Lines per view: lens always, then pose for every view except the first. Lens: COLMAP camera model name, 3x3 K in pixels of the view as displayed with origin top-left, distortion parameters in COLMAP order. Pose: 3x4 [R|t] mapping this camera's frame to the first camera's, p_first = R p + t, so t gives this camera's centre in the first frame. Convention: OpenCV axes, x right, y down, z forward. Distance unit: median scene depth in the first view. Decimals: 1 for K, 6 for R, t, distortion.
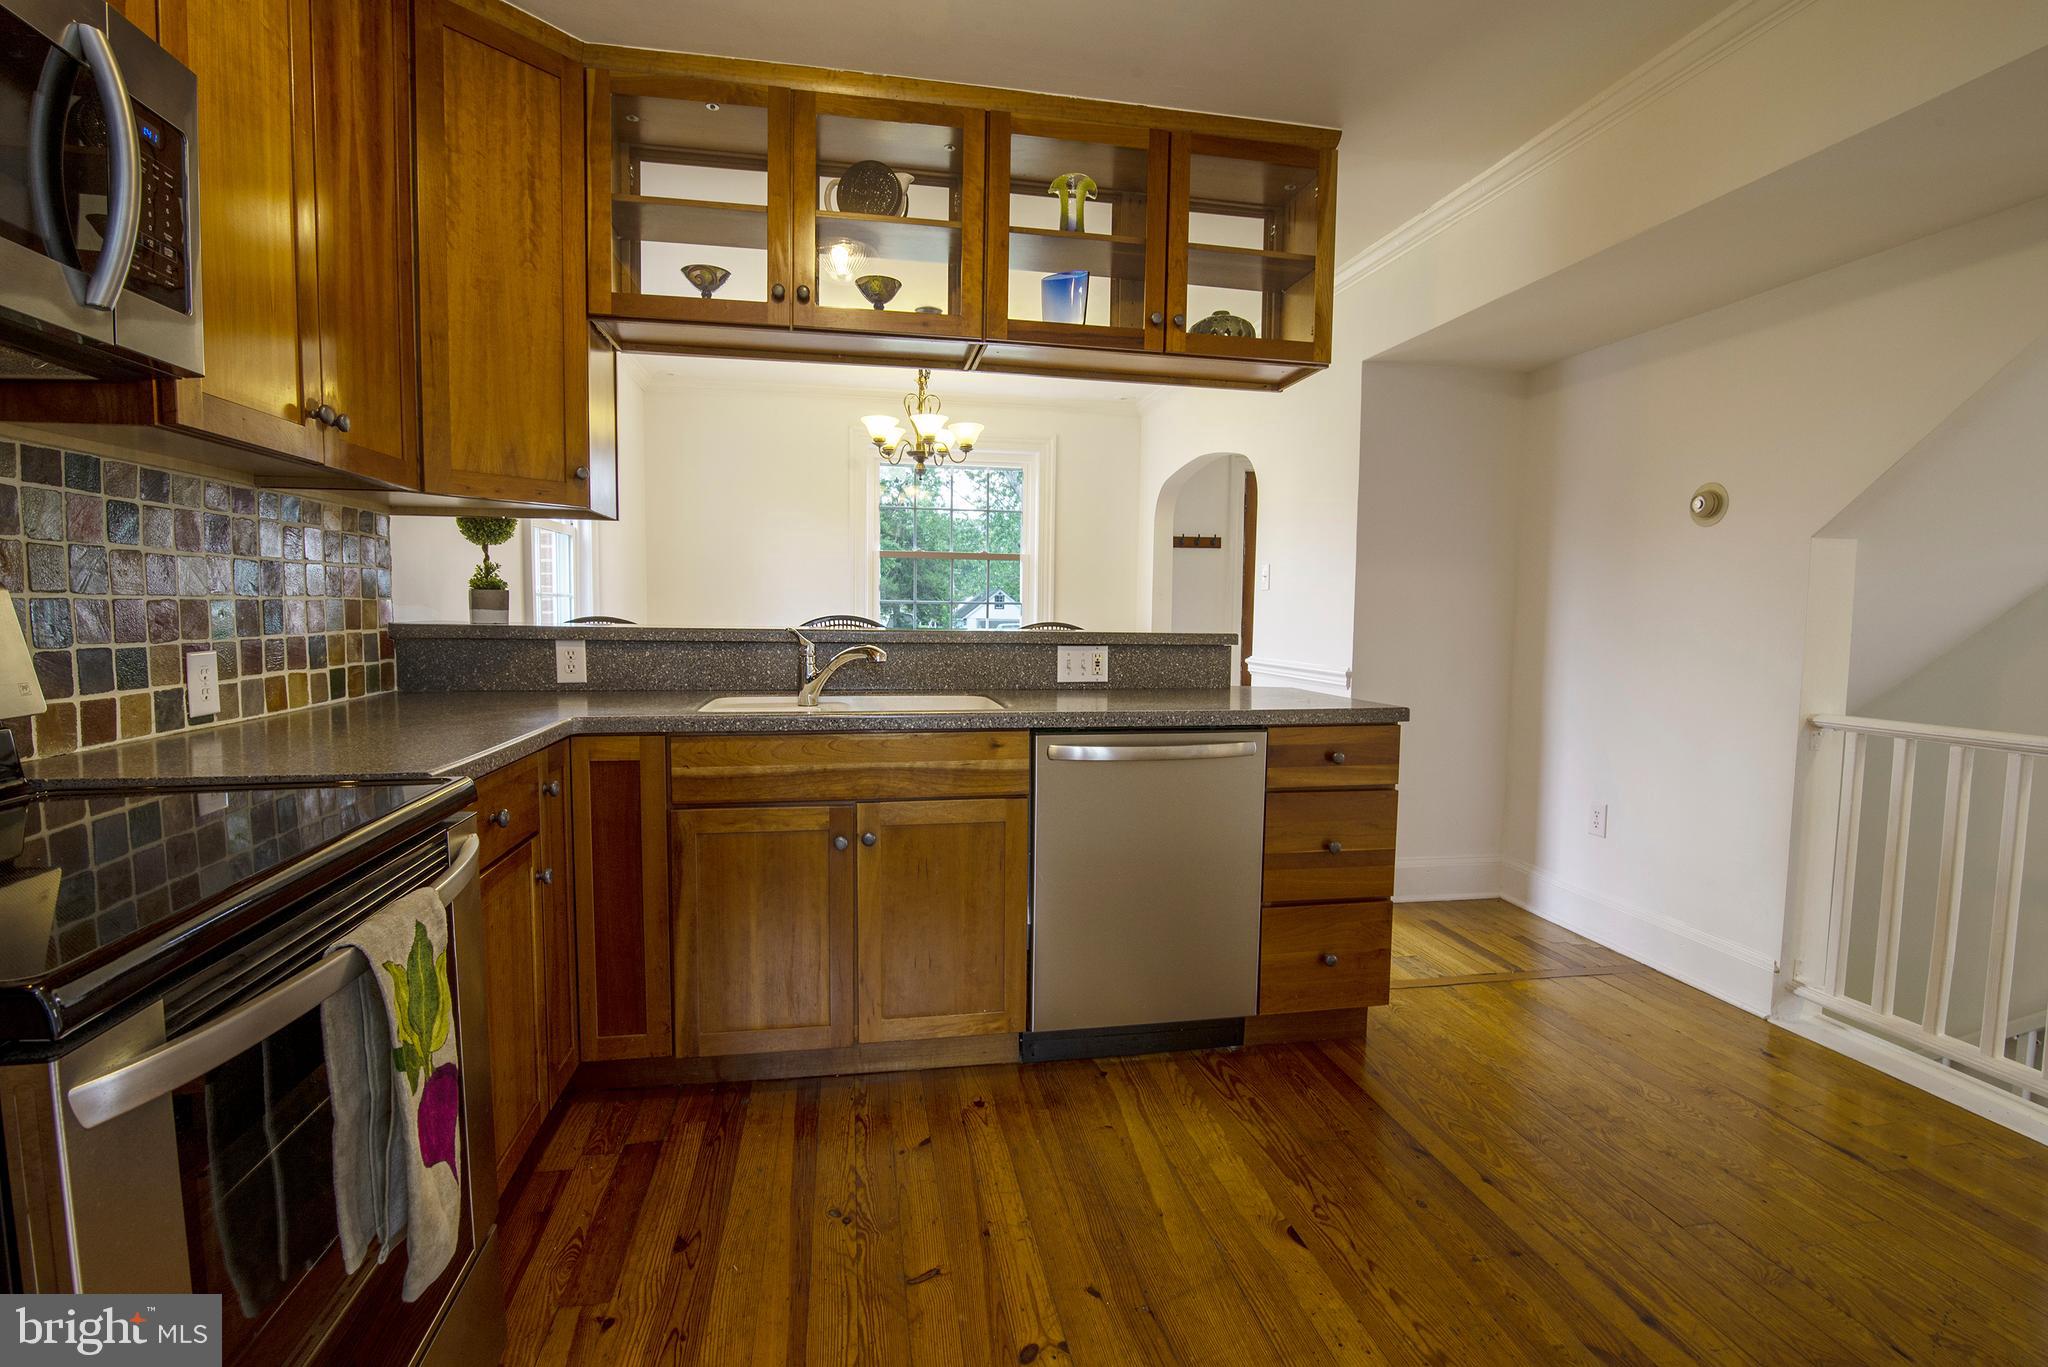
lens RADIAL K [[939.0, 0, 1015.4], [0, 939.0, 680.4], [0, 0, 1]] dist [-0.021890, 0.002114]
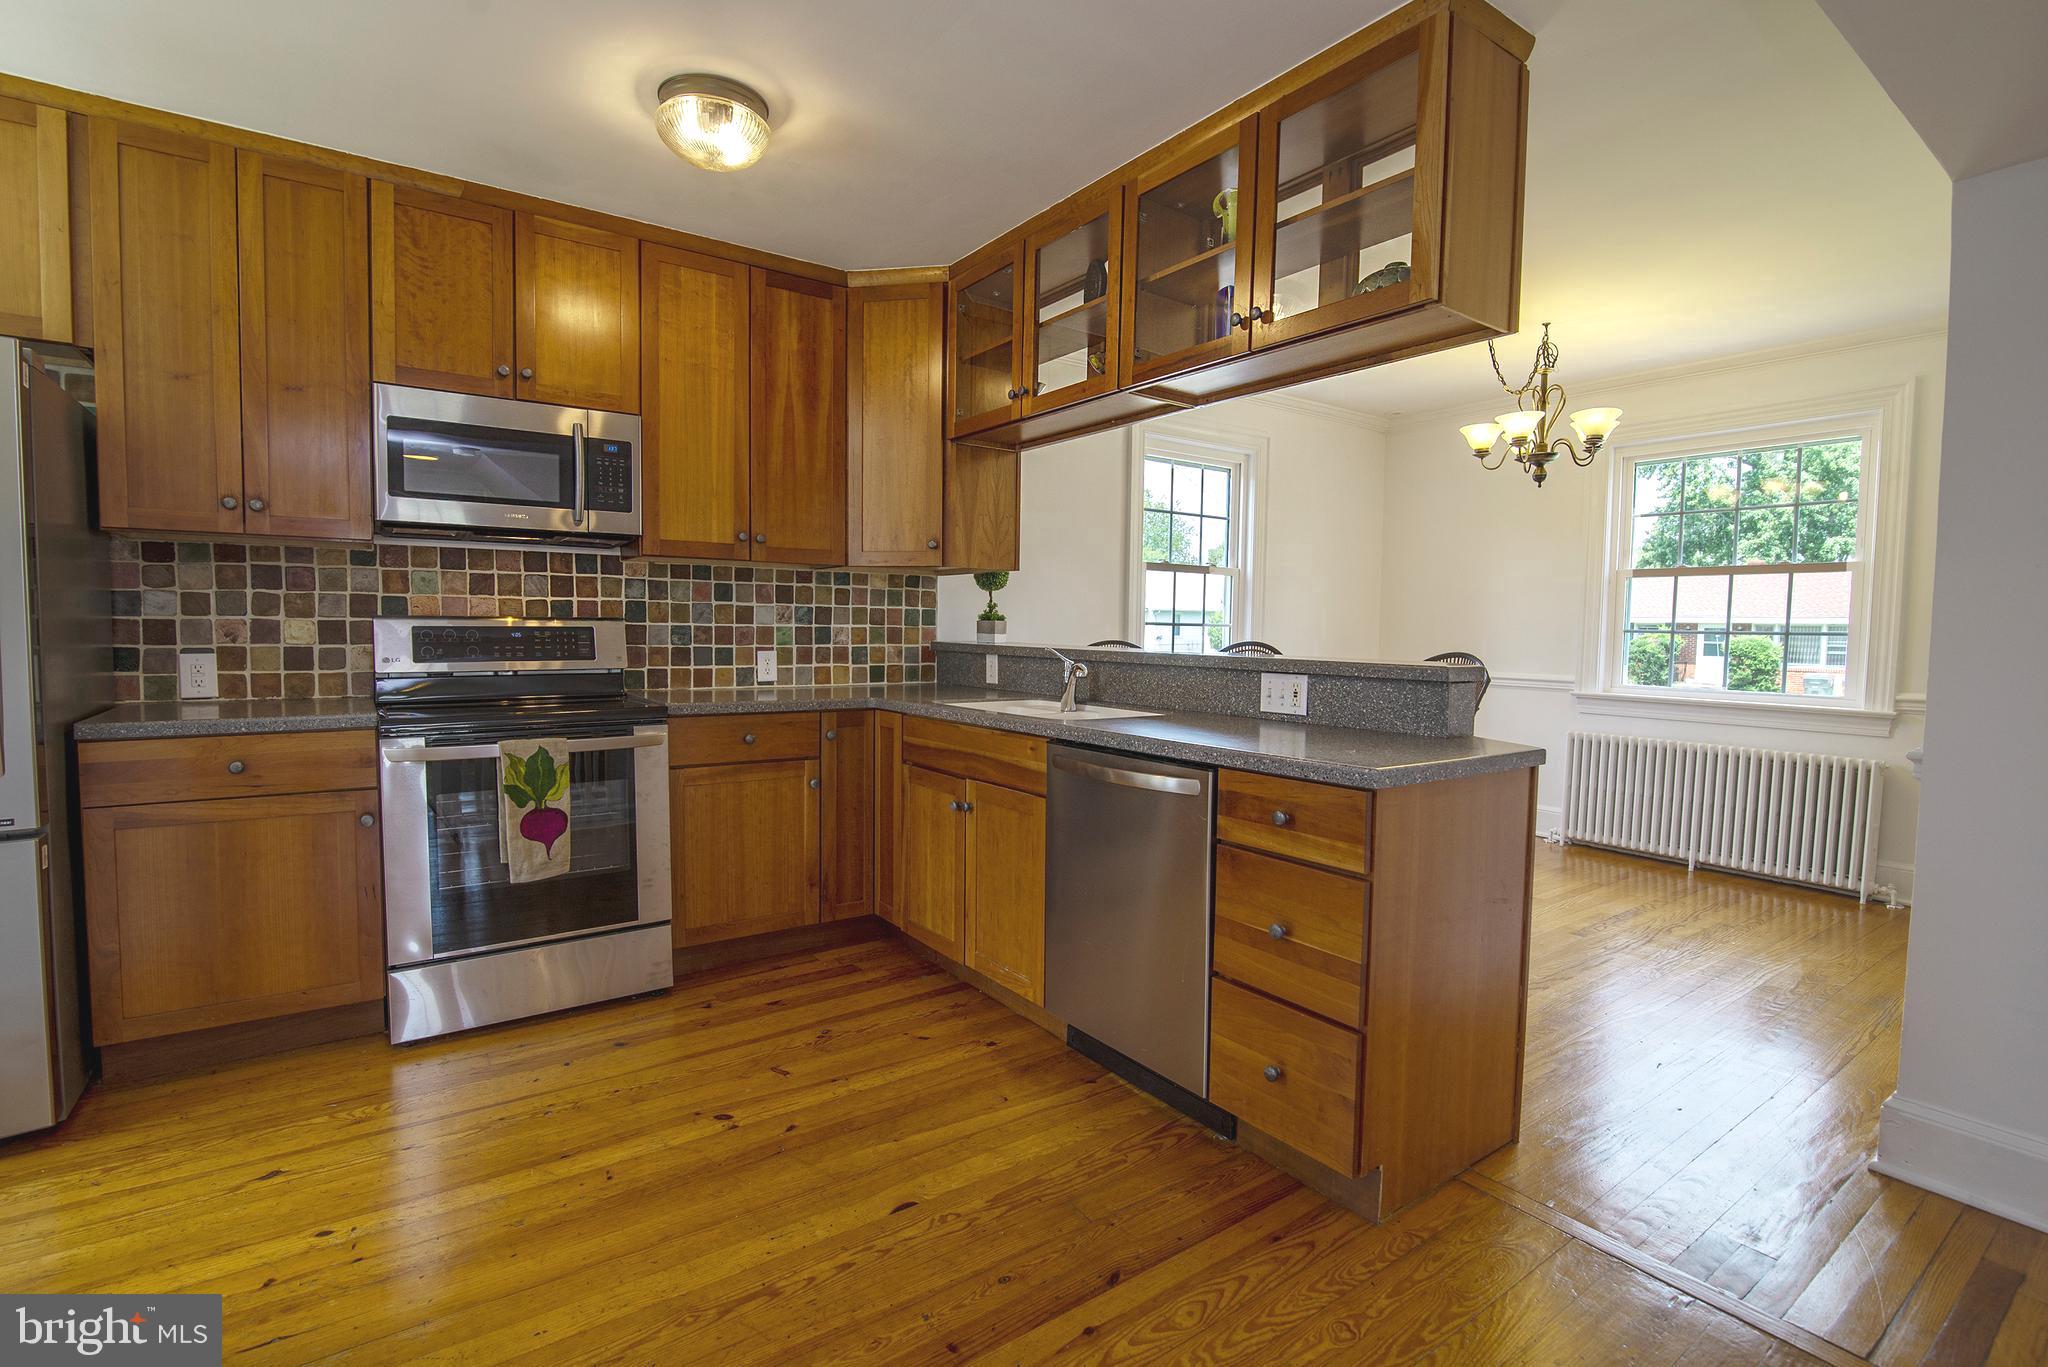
lens RADIAL K [[939.0, 0, 1015.4], [0, 939.0, 680.4], [0, 0, 1]] dist [-0.021890, 0.002114]
pose [[0.422321, 0.044759, -0.905341, 1.063216], [-0.077063, 0.996937, 0.013339, -0.029744], [0.903164, 0.064135, 0.424477, 0.500785]]
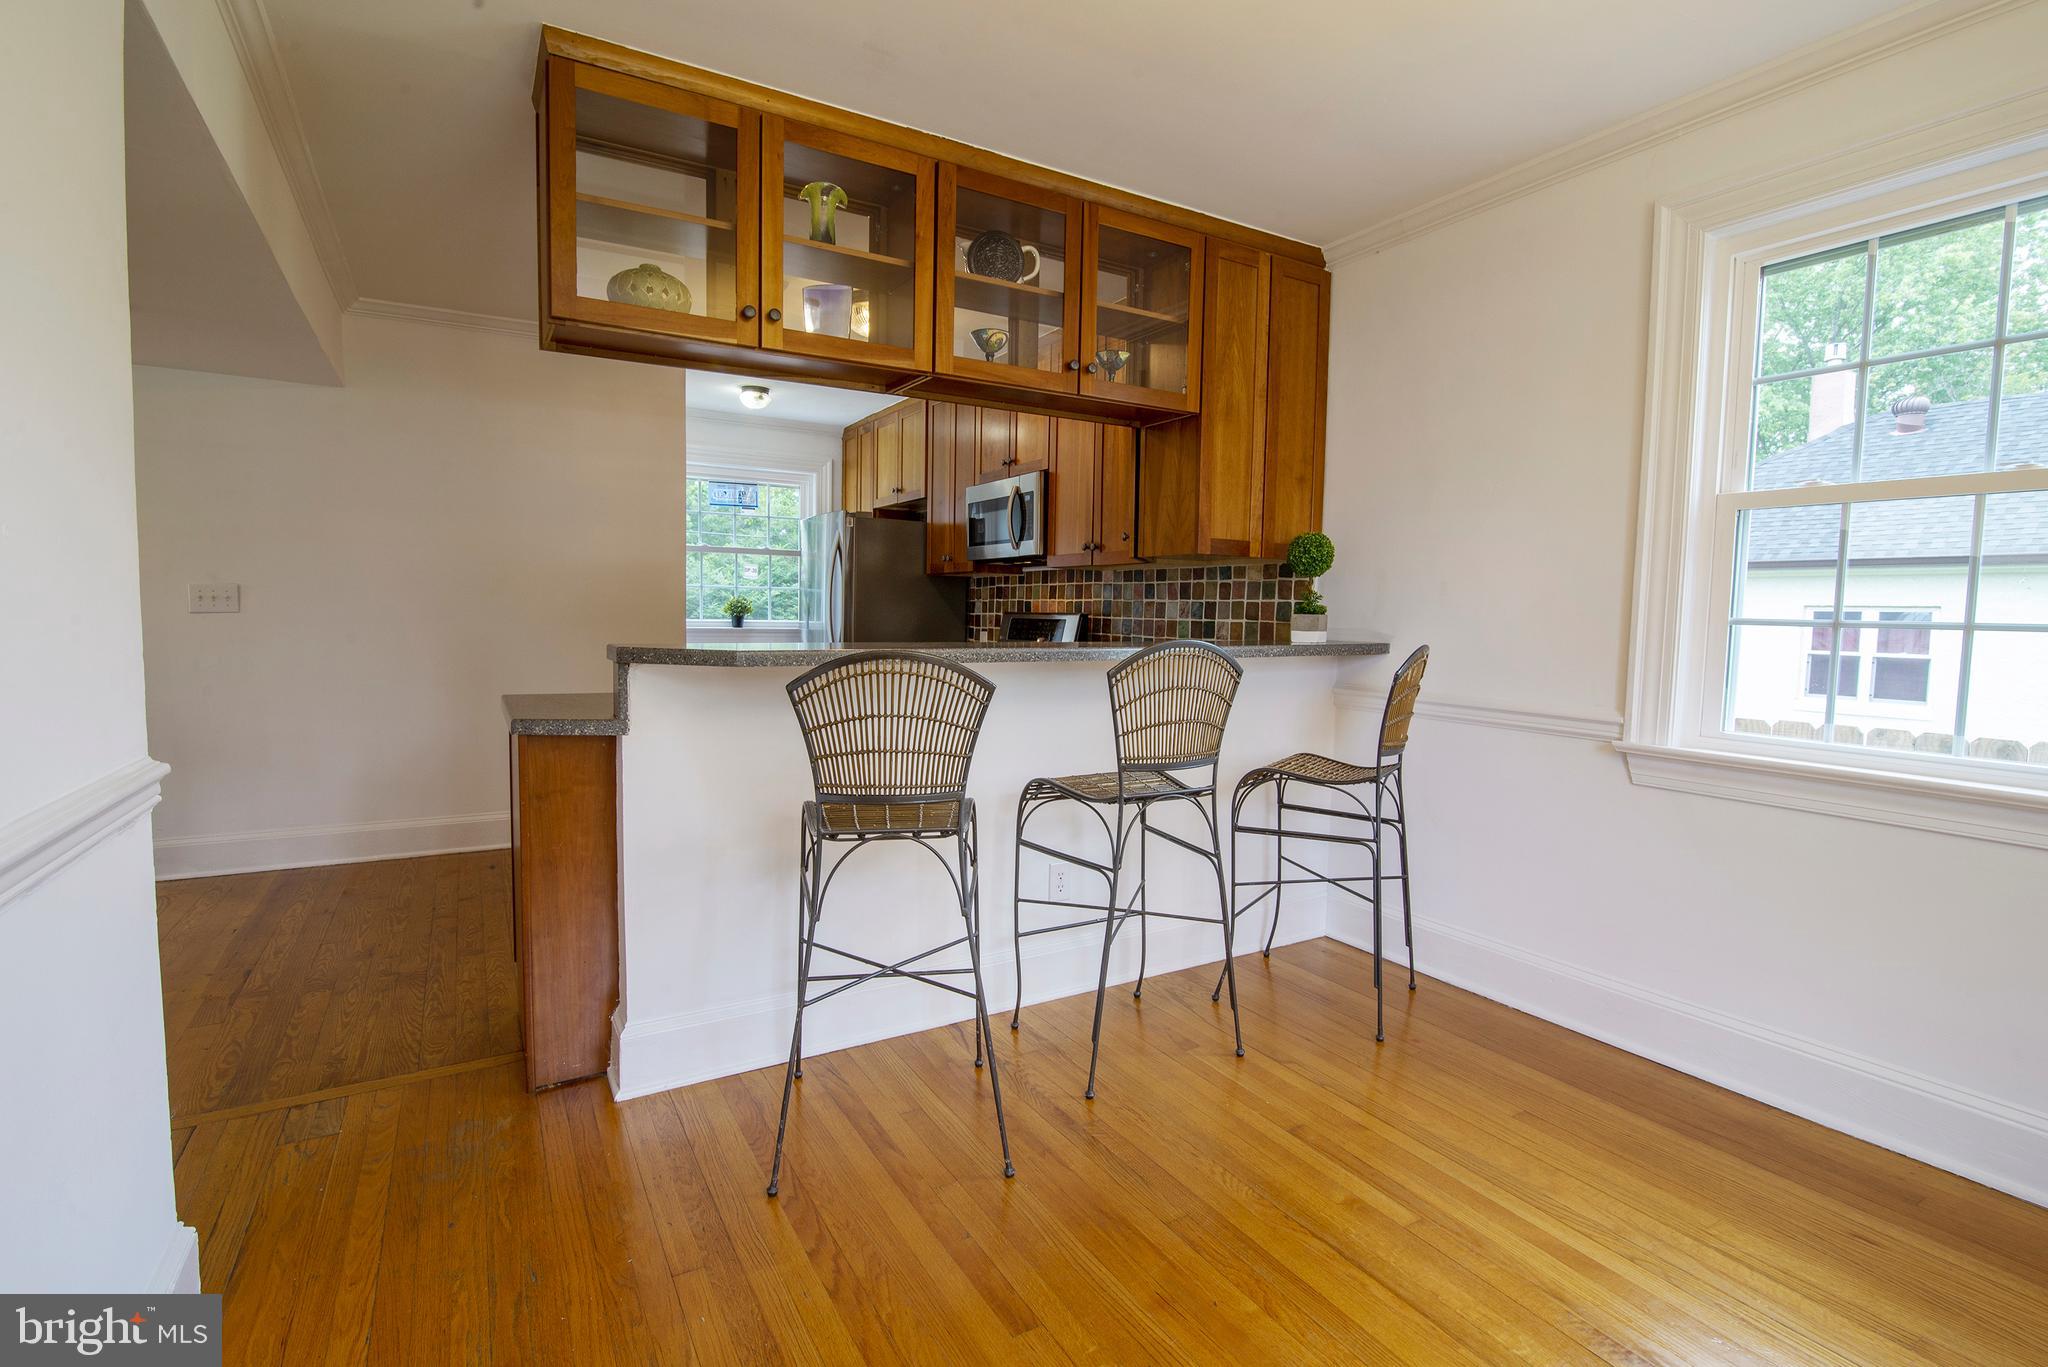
lens RADIAL K [[939.0, 0, 1015.4], [0, 939.0, 680.4], [0, 0, 1]] dist [-0.021890, 0.002114]
pose [[-0.939034, -0.000559, -0.343824, 0.249014], [-0.052725, 0.988405, 0.142392, -0.208166], [0.339757, 0.151839, -0.928176, 2.530136]]
